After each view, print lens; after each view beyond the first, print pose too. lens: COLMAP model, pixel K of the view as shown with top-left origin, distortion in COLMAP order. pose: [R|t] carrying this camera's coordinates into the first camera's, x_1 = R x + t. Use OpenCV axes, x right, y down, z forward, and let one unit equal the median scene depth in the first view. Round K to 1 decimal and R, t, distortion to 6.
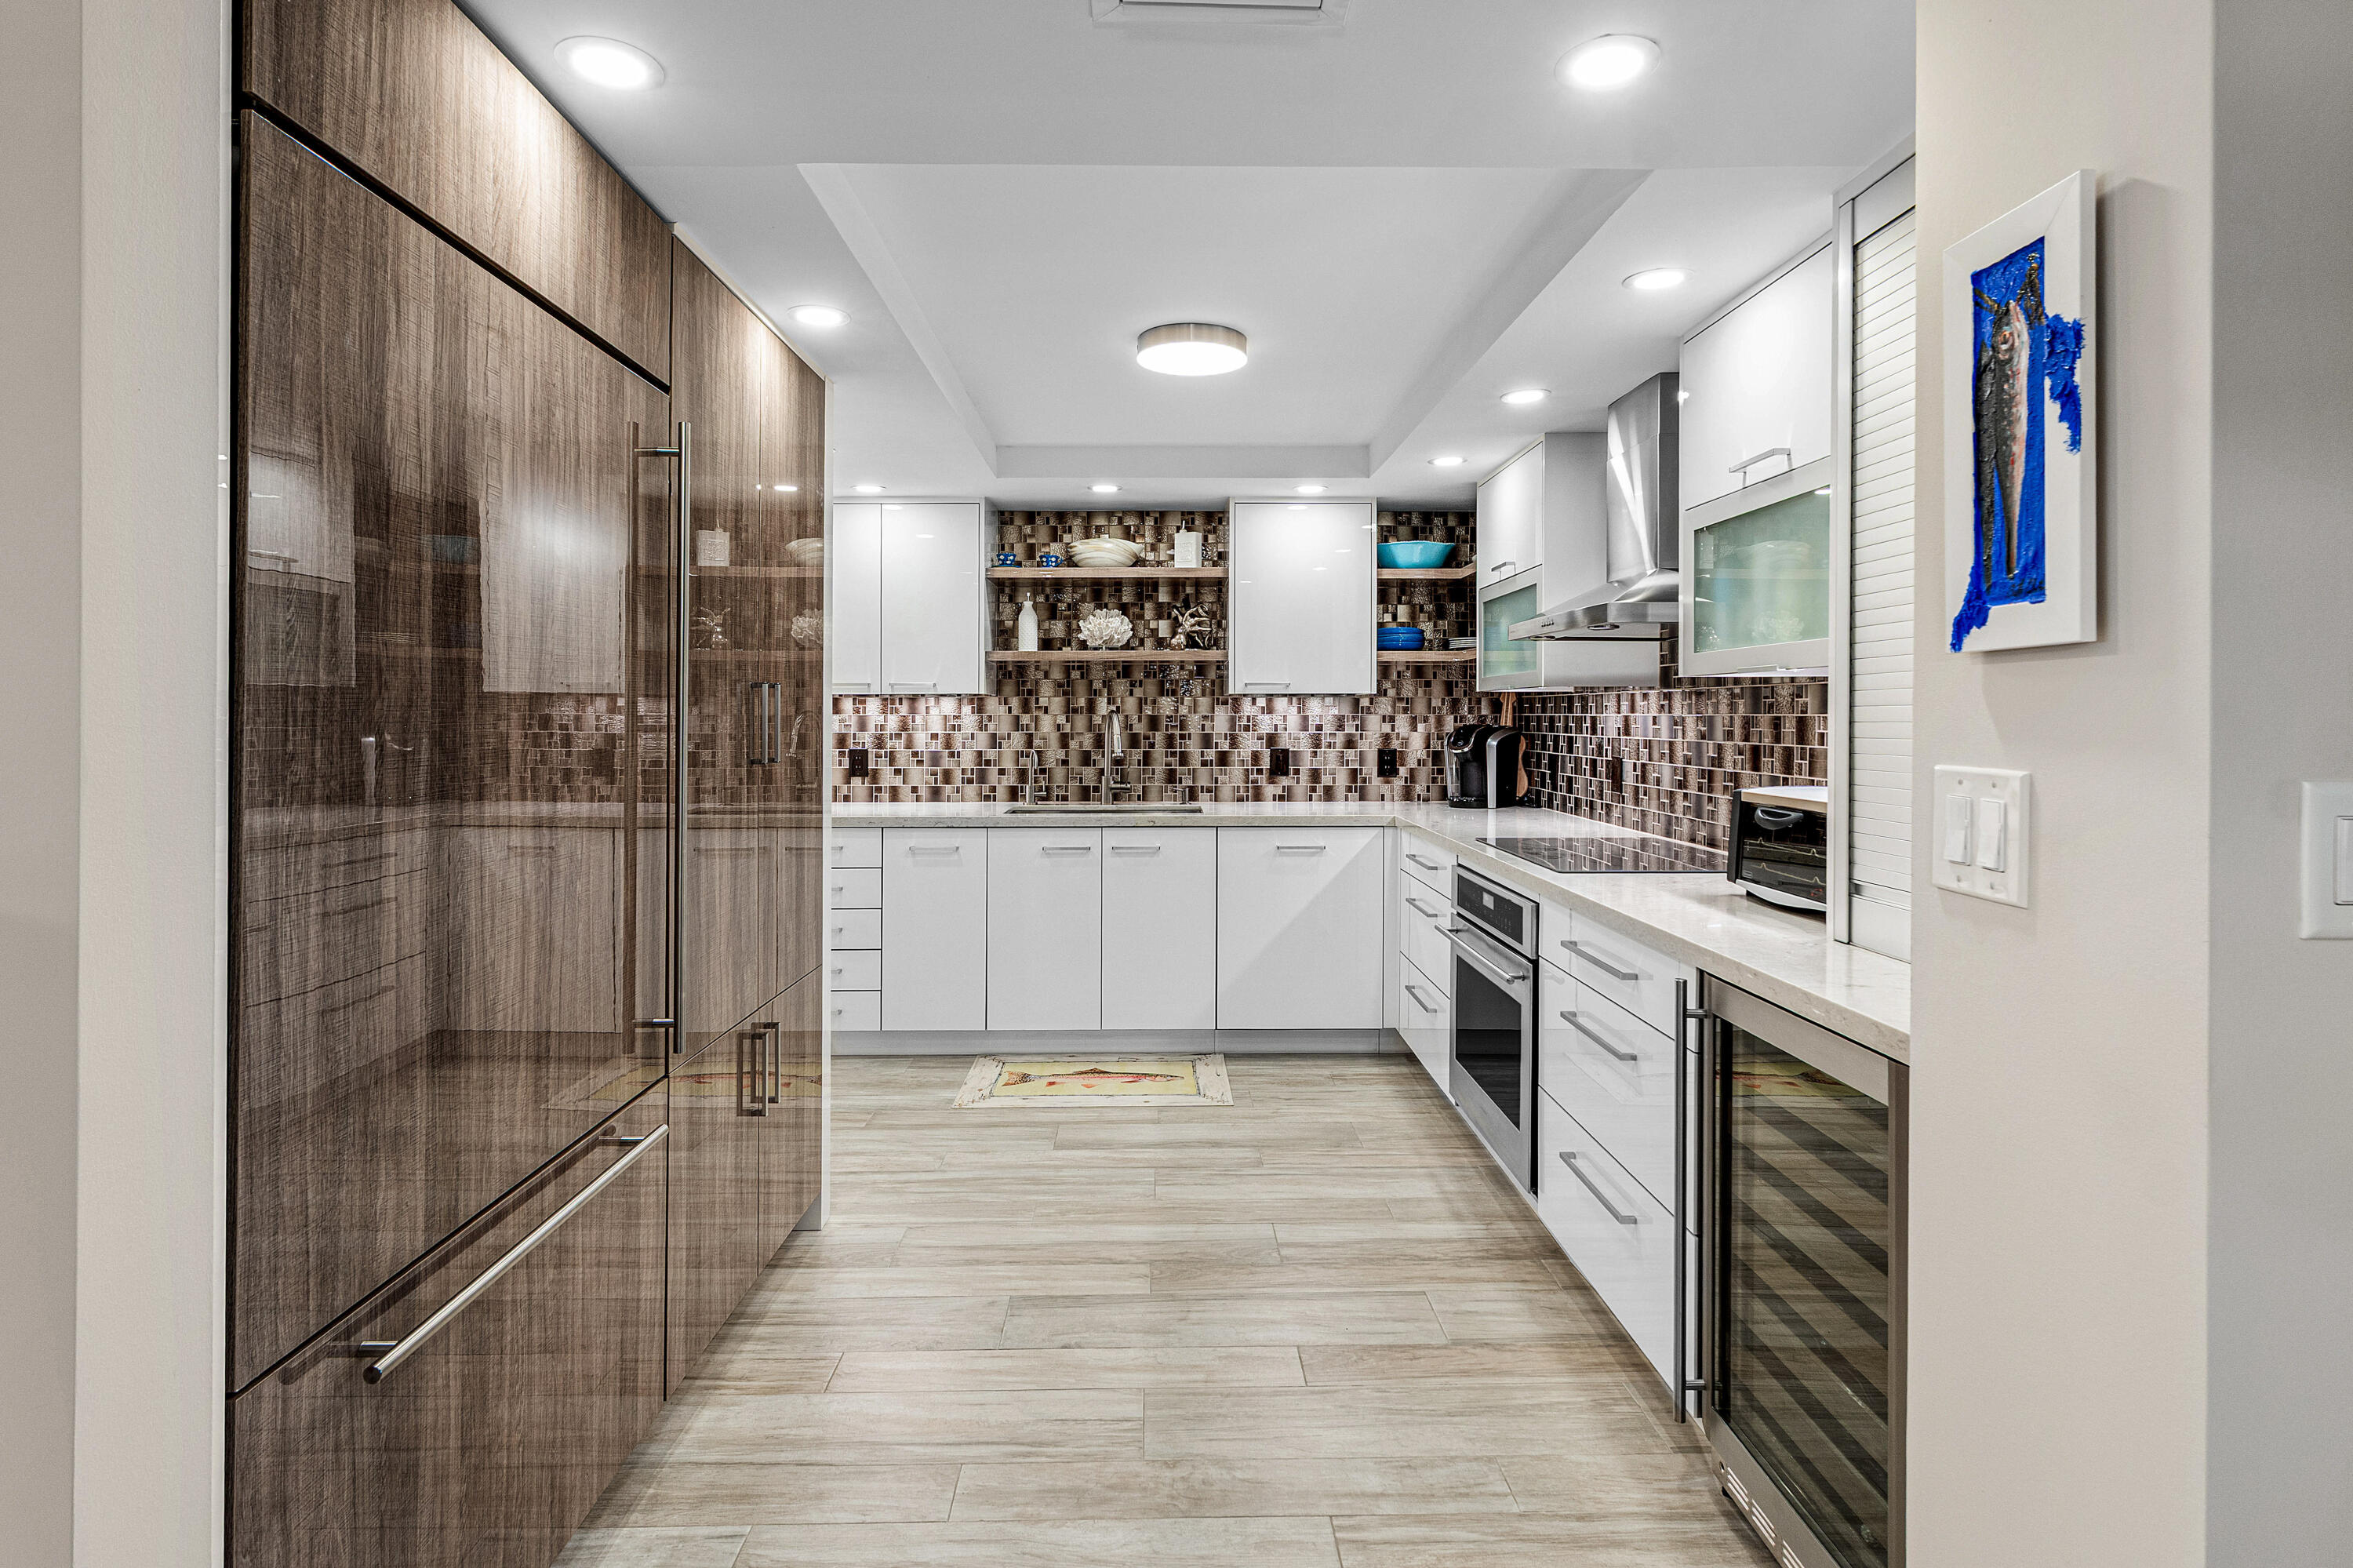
lens RADIAL K [[1165.9, 0, 1171.8], [0, 1165.9, 717.4], [0, 0, 1]] dist [0.000464, 0.000037]
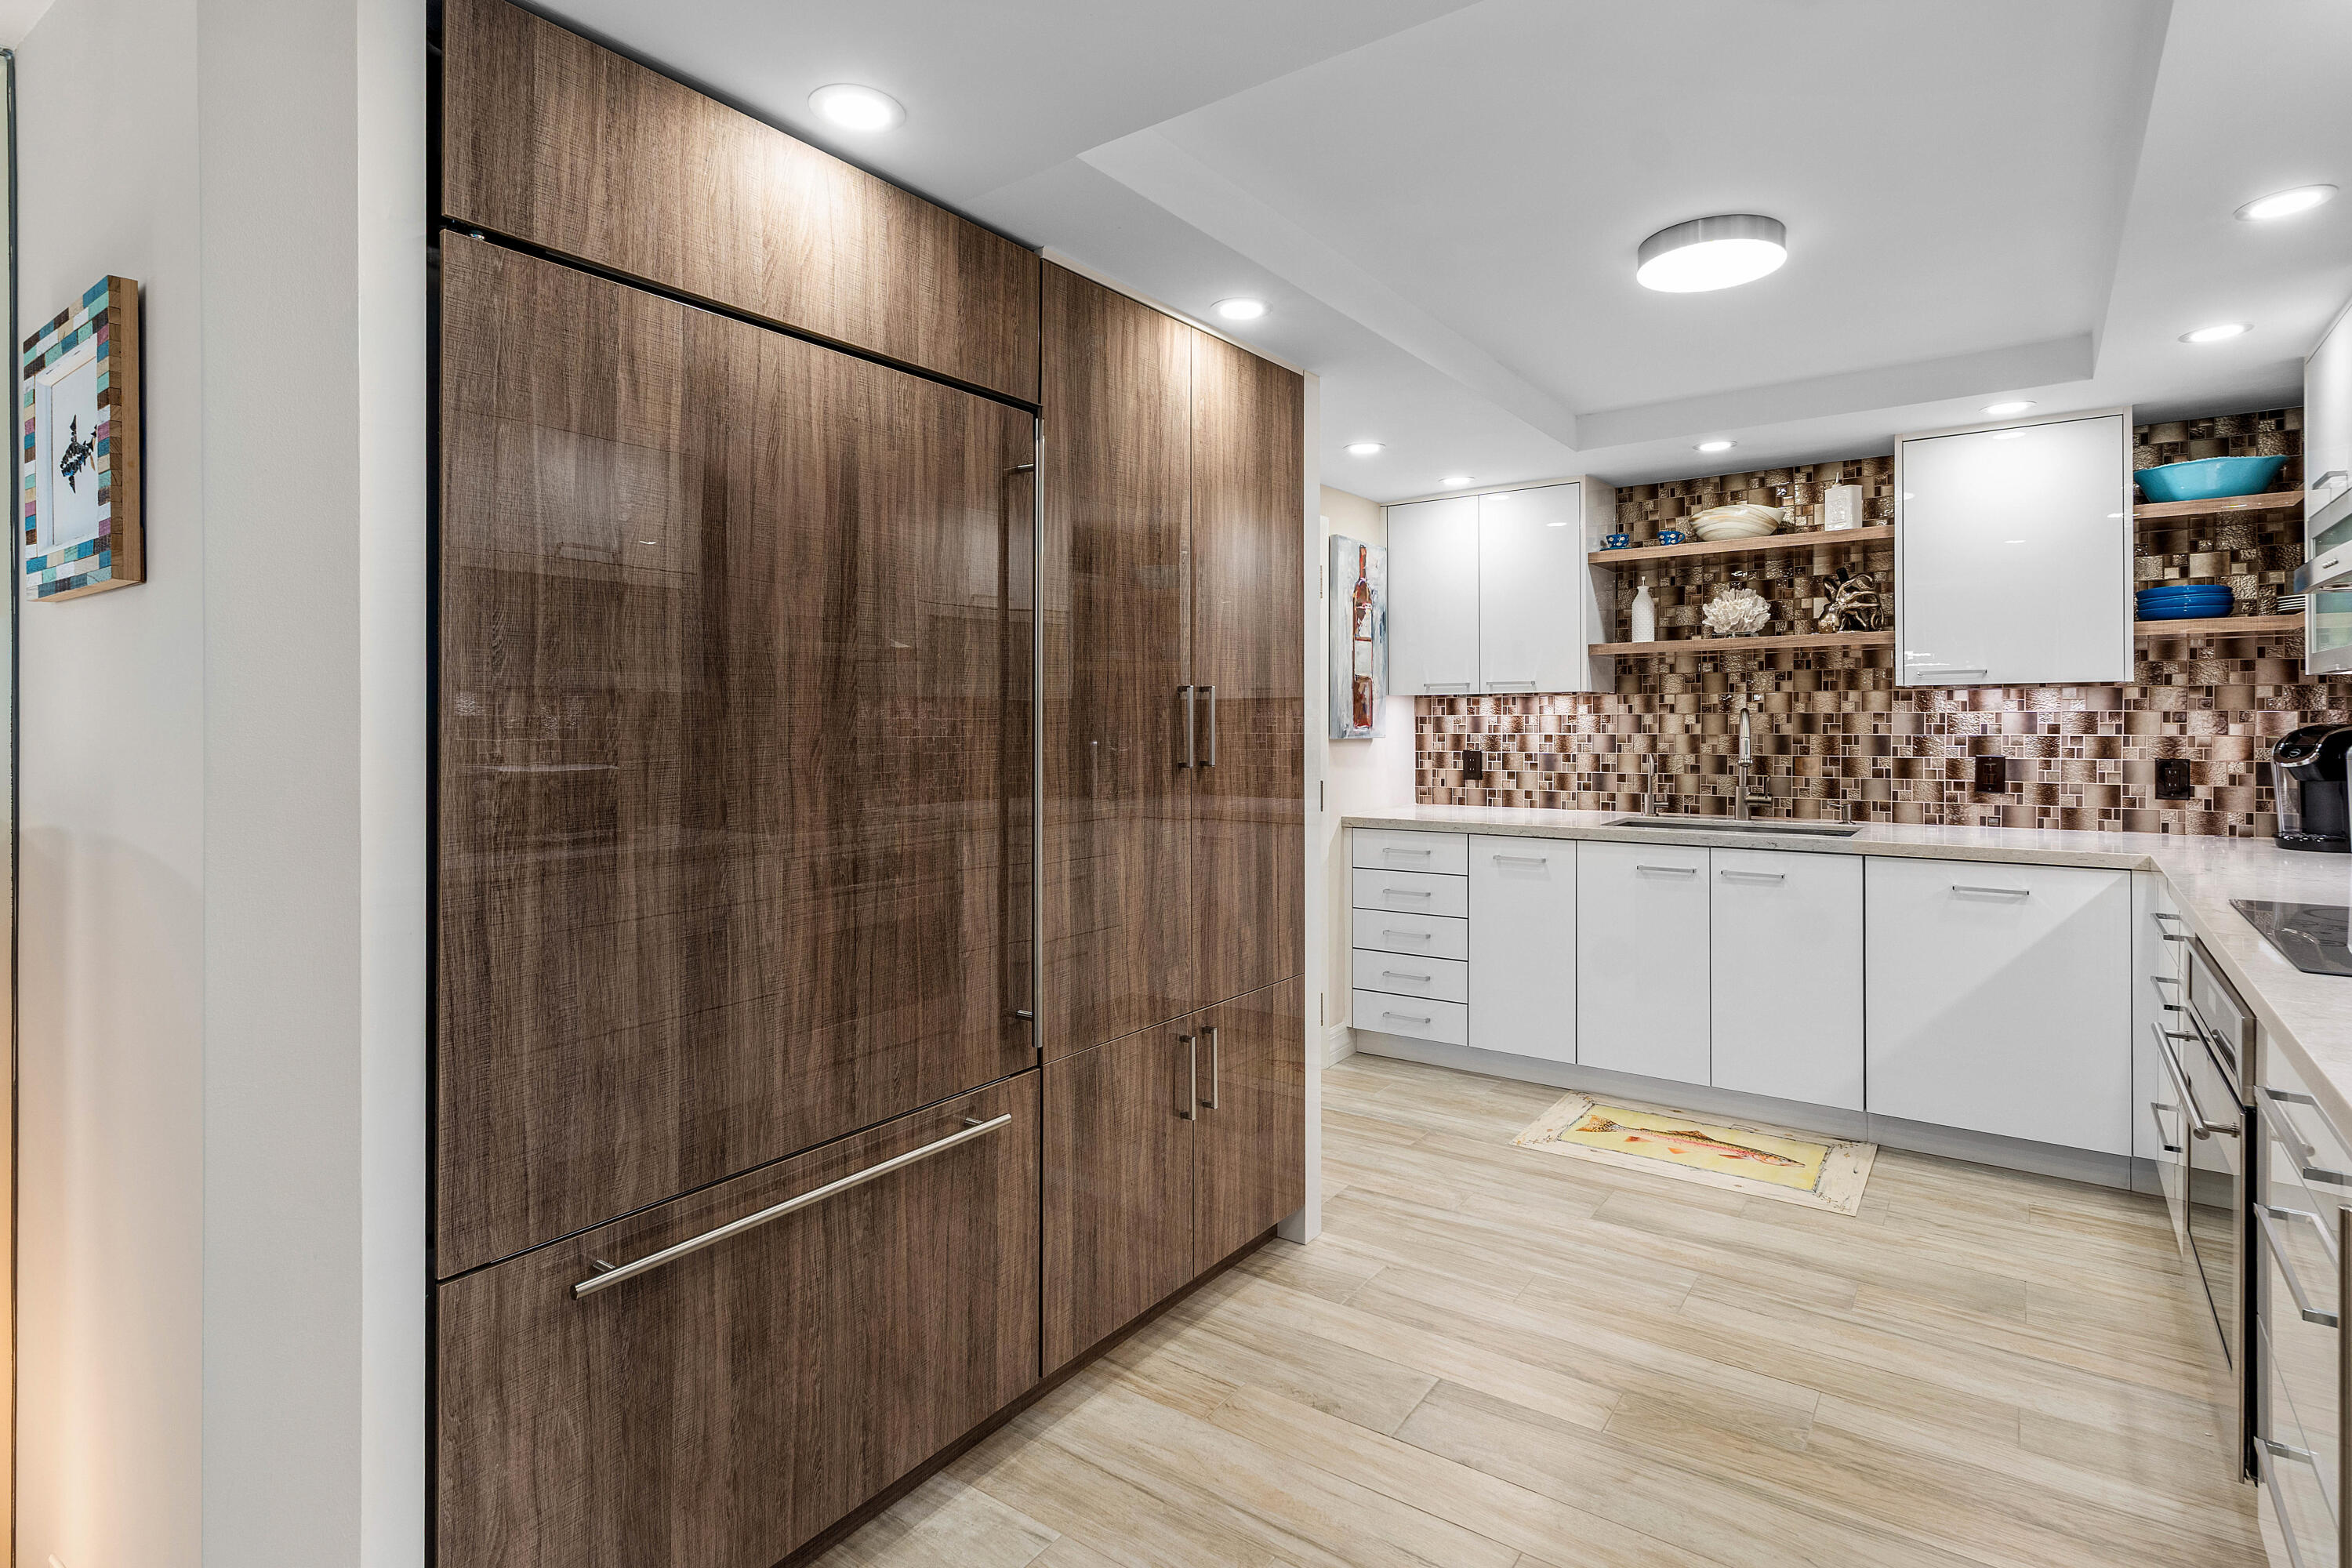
lens RADIAL K [[1152.0, 0, 1235.8], [0, 1152.0, 715.5], [0, 0, 1]] dist [0.000329, 0.000773]
pose [[0.817906, -0.006243, -0.575319, 0.129977], [0.005988, 0.999979, -0.002337, -0.001182], [0.575321, -0.001534, 0.817926, 0.110491]]
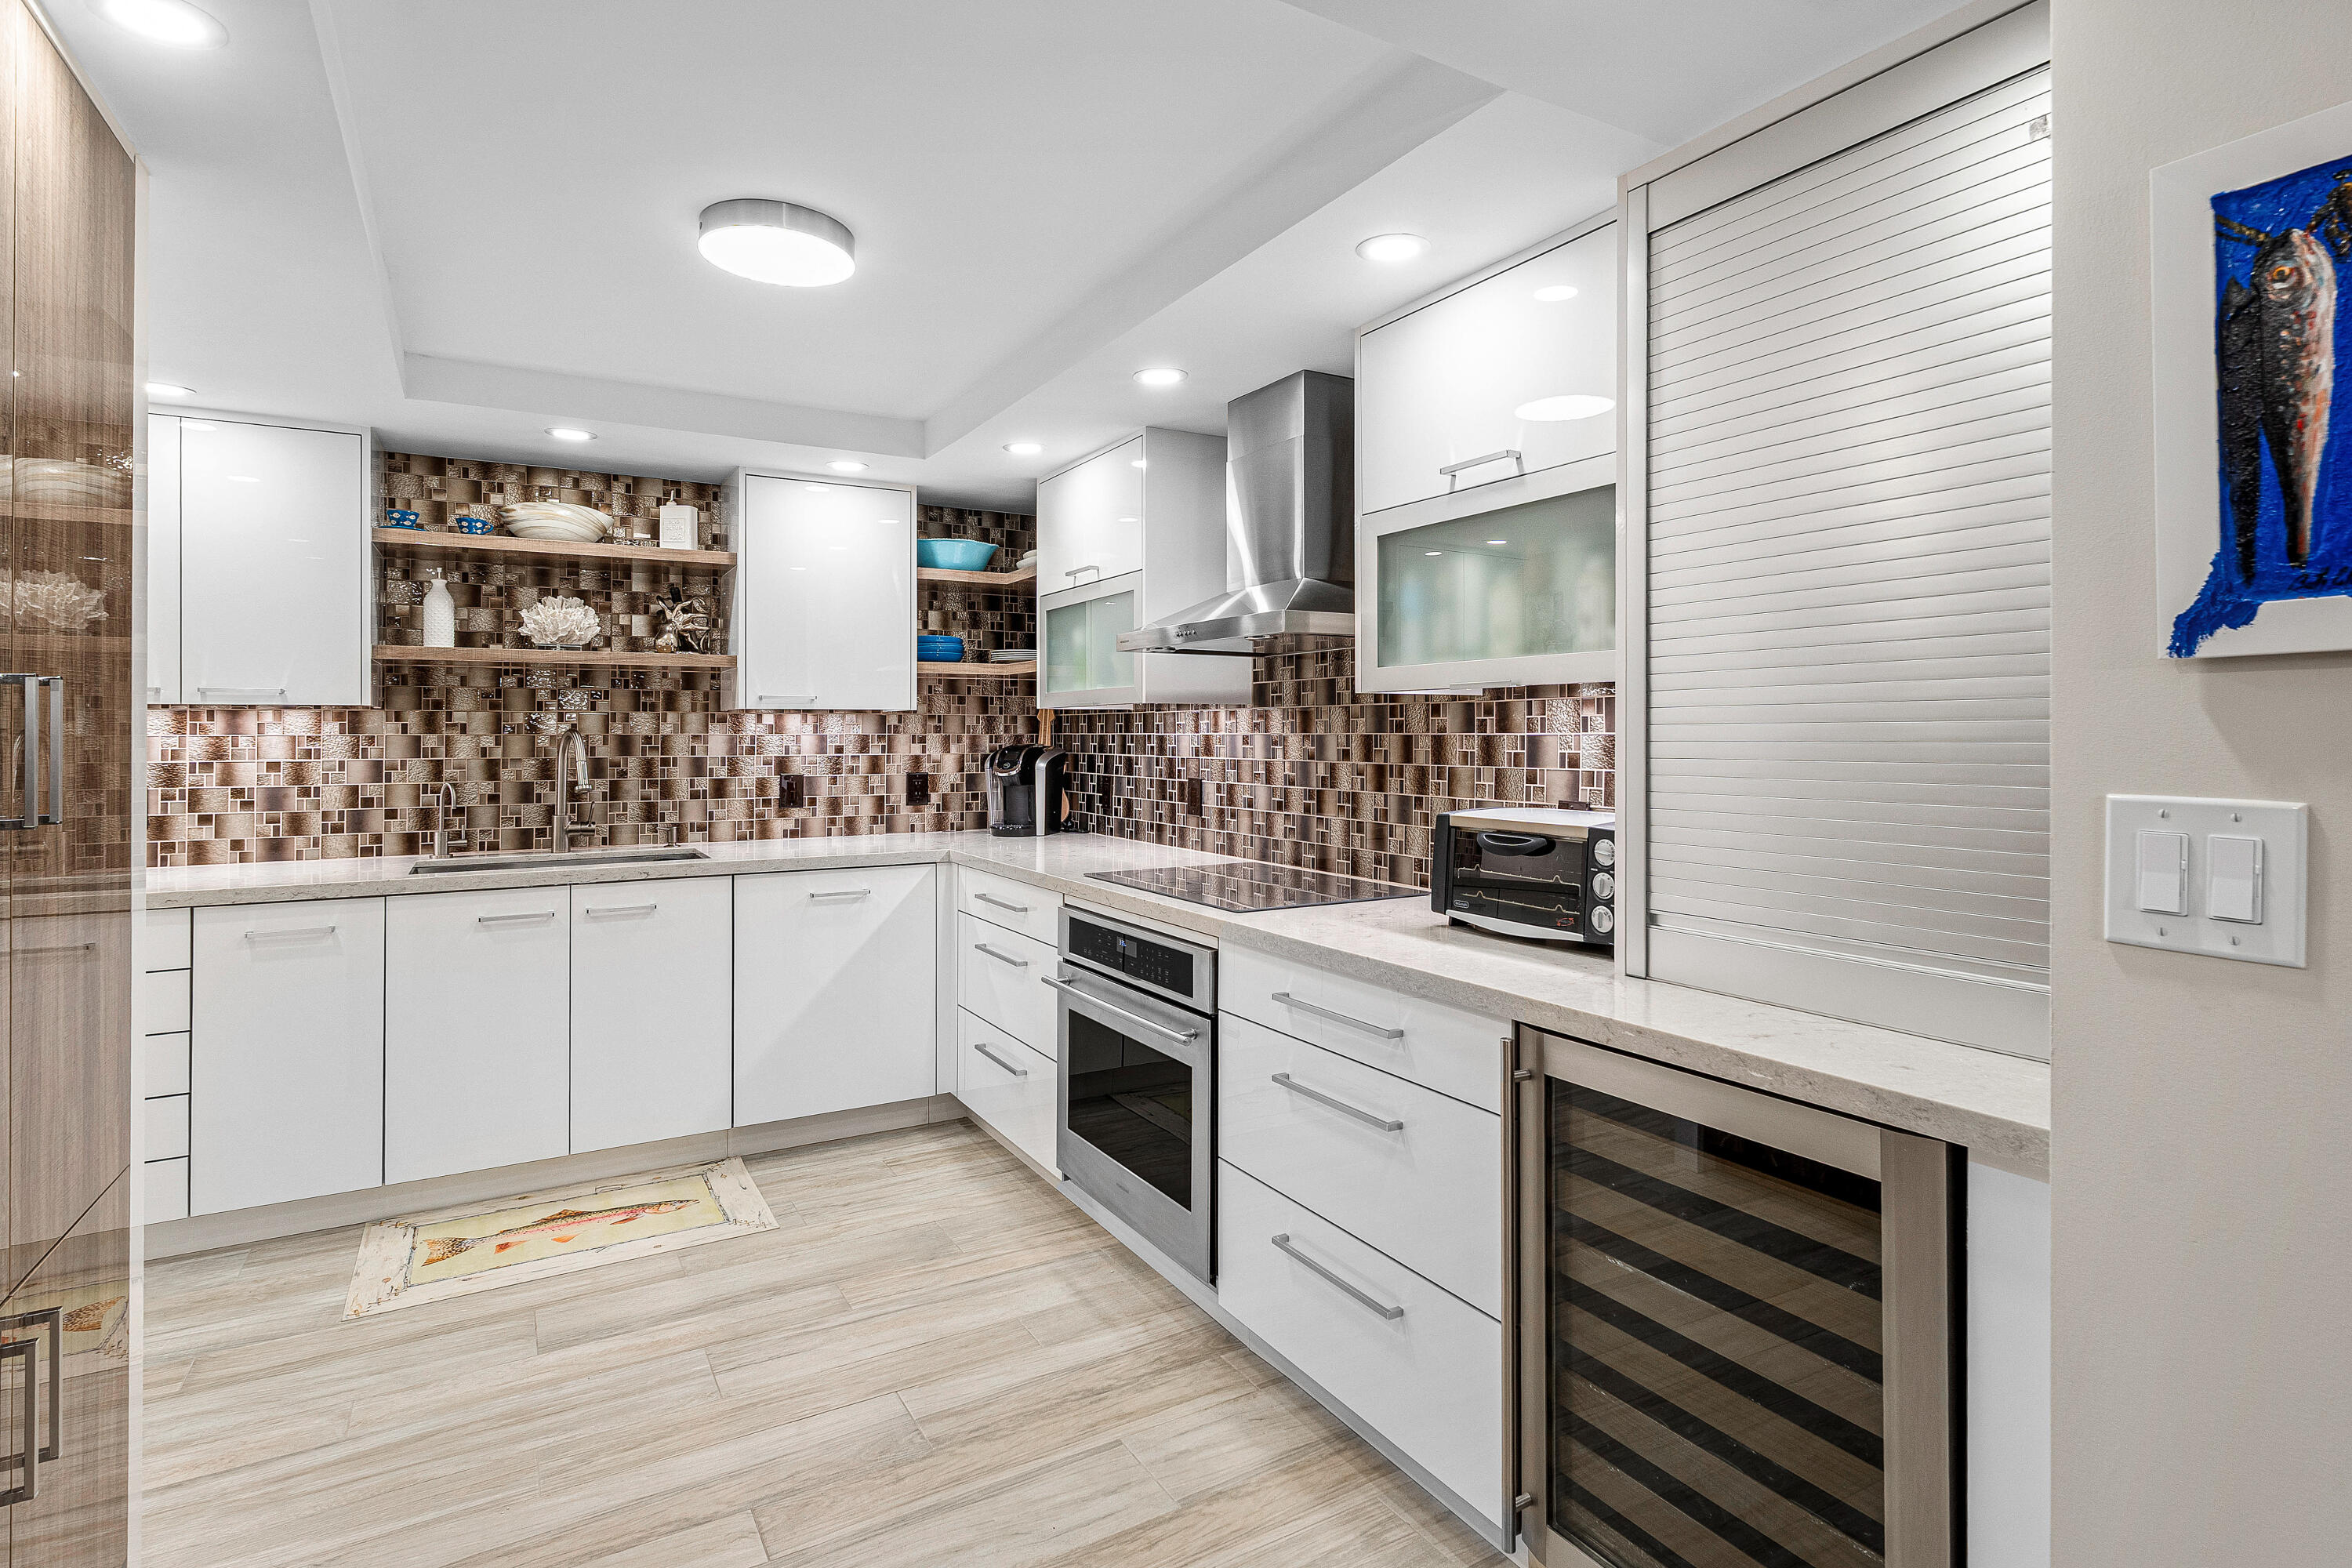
lens RADIAL K [[1154.8, 0, 1175.1], [0, 1154.8, 733.7], [0, 0, 1]] dist [0.002899, -0.000099]
pose [[0.870703, -0.001132, 0.491808, -0.080539], [0.002401, 0.999995, -0.001949, -0.000568], [-0.491803, 0.002878, 0.870702, 0.149268]]
